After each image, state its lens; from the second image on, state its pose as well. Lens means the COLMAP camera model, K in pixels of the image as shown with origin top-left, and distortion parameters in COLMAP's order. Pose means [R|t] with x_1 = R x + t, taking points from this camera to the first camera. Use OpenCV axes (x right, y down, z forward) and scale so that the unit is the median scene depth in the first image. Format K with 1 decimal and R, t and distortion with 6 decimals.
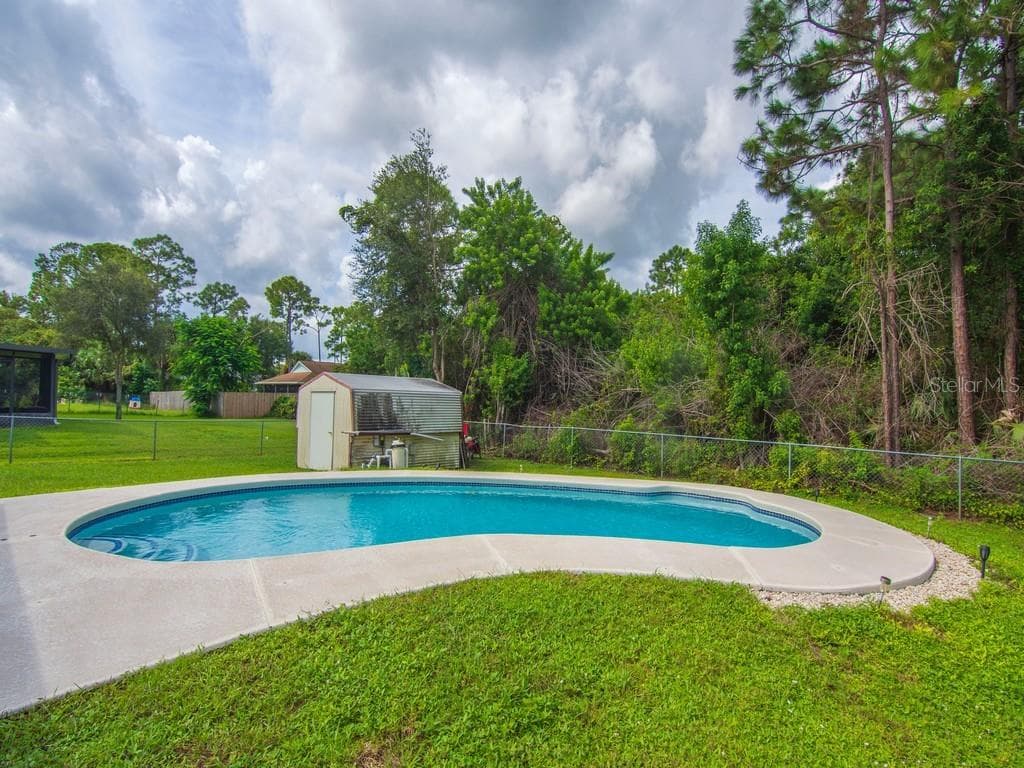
lens RADIAL K [[485.3, 0, 510.3], [0, 485.3, 412.9], [0, 0, 1]] dist [-0.045236, -0.000137]
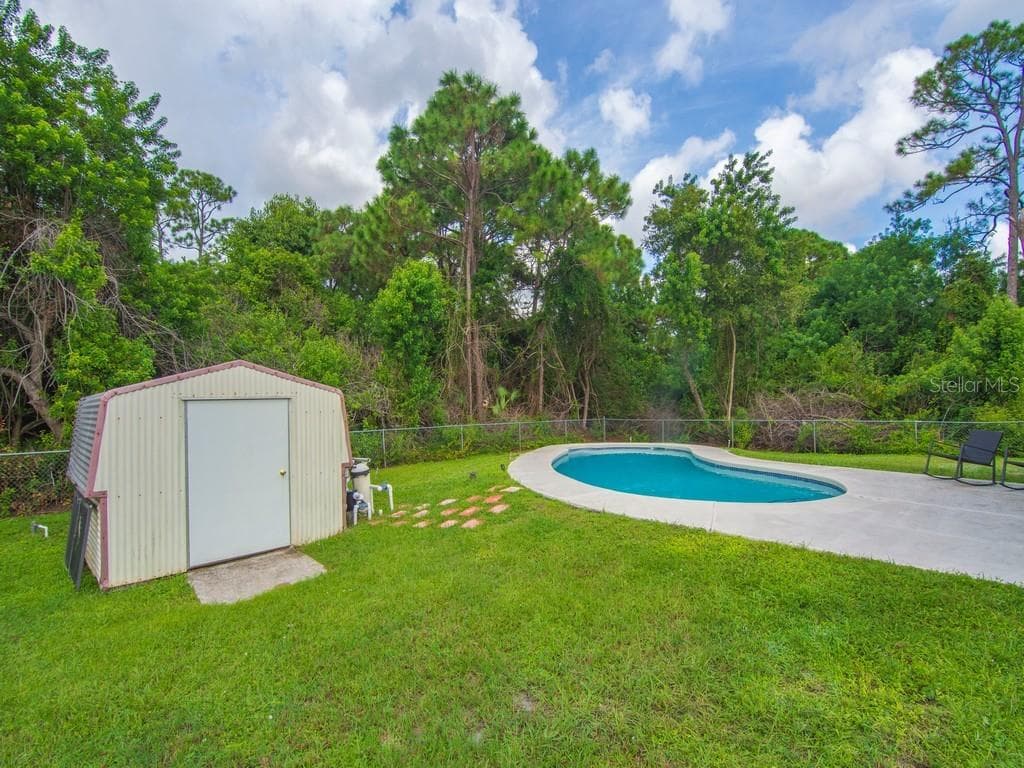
lens RADIAL K [[495.5, 0, 513.6], [0, 495.5, 397.7], [0, 0, 1]] dist [-0.004516, -0.009889]
pose [[0.035457, -0.019278, 0.999185, -0.801491], [0.041457, 0.998982, 0.017803, -0.038364], [-0.998511, 0.040792, 0.036220, 0.614663]]
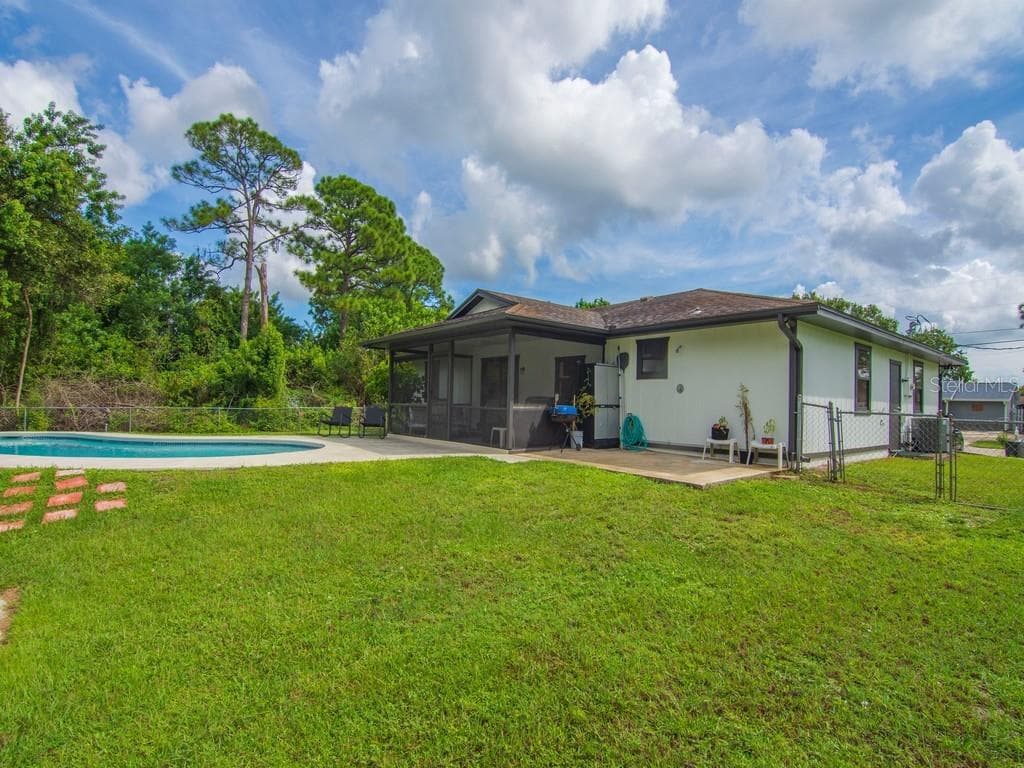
lens RADIAL K [[495.5, 0, 513.6], [0, 495.5, 397.7], [0, 0, 1]] dist [-0.004516, -0.009889]
pose [[-0.987314, -0.045879, 0.152008, -0.708192], [-0.043627, 0.998884, 0.018119, -0.019880], [-0.152669, 0.011258, -0.988213, 1.031884]]
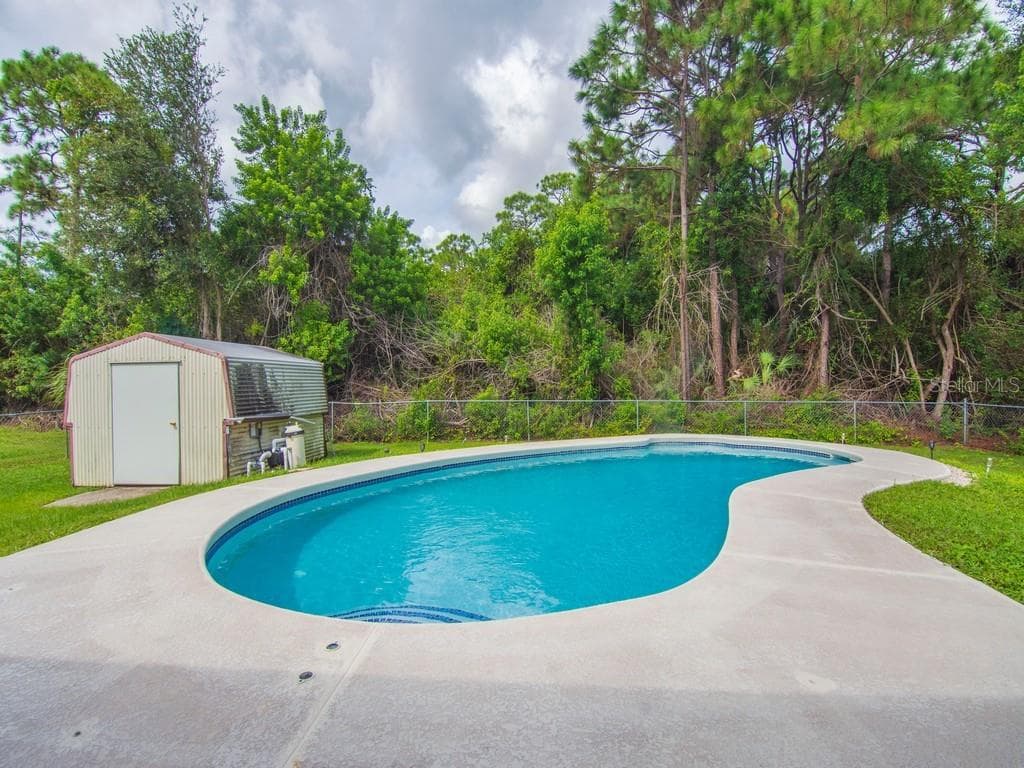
lens RADIAL K [[493.7, 0, 513.5], [0, 493.7, 393.5], [0, 0, 1]] dist [-0.003675, -0.010522]
pose [[0.788747, -0.045661, 0.613020, -0.358968], [0.041266, 0.998921, 0.021309, 0.003281], [-0.613332, 0.008490, 0.789780, 0.148773]]
